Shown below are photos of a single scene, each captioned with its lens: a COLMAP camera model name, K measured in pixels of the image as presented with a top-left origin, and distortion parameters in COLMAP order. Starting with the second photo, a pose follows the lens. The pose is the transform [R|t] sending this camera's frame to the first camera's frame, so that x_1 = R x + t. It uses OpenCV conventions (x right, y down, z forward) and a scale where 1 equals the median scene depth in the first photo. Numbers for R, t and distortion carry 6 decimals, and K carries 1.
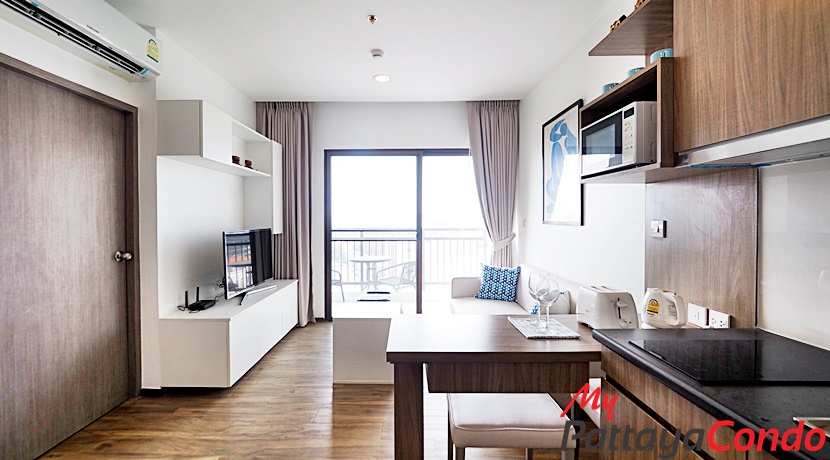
lens RADIAL K [[345.0, 0, 406.4], [0, 345.0, 226.0], [0, 0, 1]] dist [-0.019920, -0.000228]
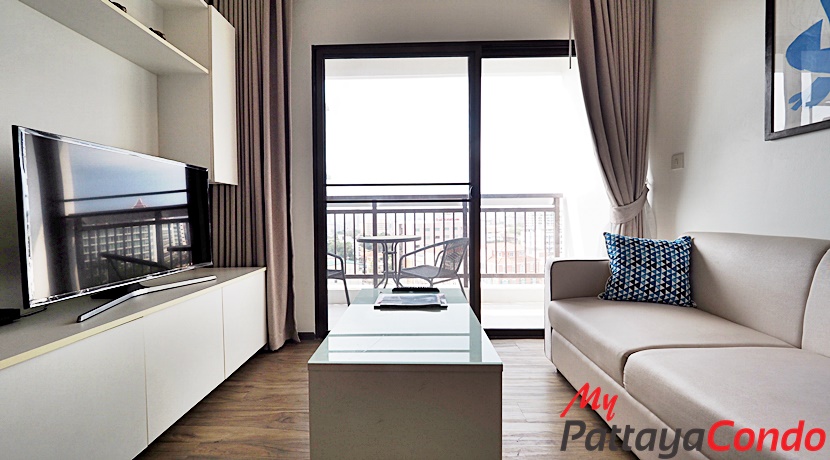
lens RADIAL K [[345.0, 0, 406.4], [0, 345.0, 226.0], [0, 0, 1]] dist [-0.019920, -0.000228]
pose [[0.999736, -0.007561, -0.021684, -0.068079], [0.007717, 0.999945, 0.007090, 0.081682], [0.021630, -0.007255, 0.999740, 0.420185]]
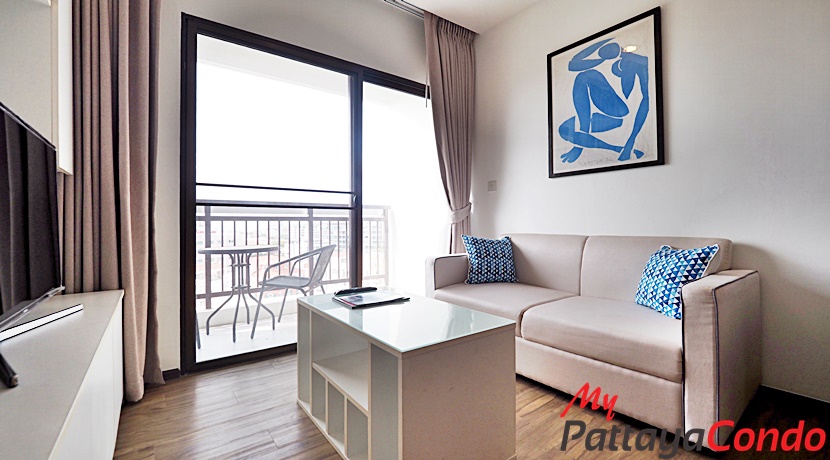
lens RADIAL K [[345.0, 0, 406.4], [0, 345.0, 226.0], [0, 0, 1]] dist [-0.019920, -0.000228]
pose [[0.804156, -0.004739, 0.594399, -0.270037], [0.019505, 0.999640, -0.018419, 0.088796], [-0.594098, 0.026405, 0.803959, 0.443985]]
